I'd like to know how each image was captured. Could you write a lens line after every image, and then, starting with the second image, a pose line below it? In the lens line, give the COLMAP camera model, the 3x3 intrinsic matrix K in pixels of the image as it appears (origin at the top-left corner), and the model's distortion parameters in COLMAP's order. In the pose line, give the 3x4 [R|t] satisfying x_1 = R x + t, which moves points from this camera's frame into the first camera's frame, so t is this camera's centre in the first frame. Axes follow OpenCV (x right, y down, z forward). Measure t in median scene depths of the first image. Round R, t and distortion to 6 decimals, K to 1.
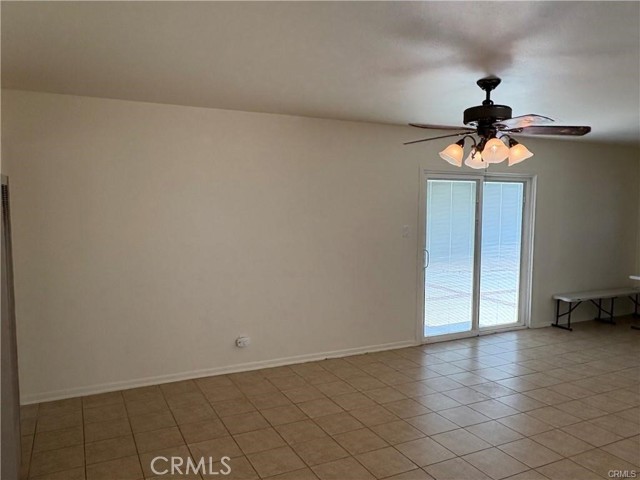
lens RADIAL K [[504.0, 0, 320.2], [0, 504.0, 241.3], [0, 0, 1]] dist [0.013631, -0.009125]
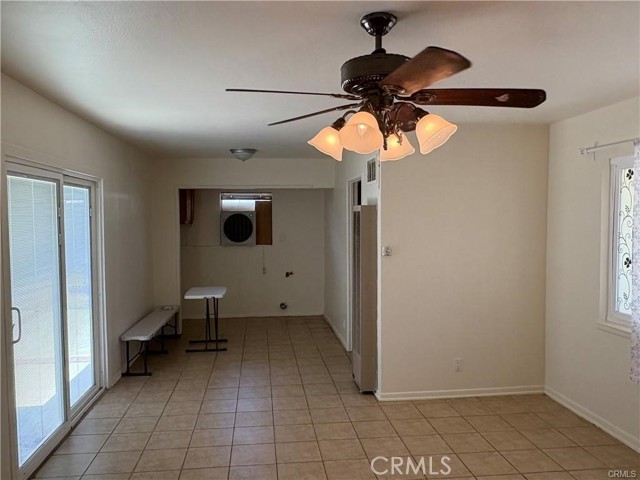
lens RADIAL K [[504.0, 0, 315.0], [0, 504.0, 238.2], [0, 0, 1]] dist [0.013631, -0.009125]
pose [[0.344884, -0.049136, 0.937358, -0.163537], [0.086790, 0.996020, 0.020278, -0.035344], [-0.934624, 0.074360, 0.347776, 0.481131]]
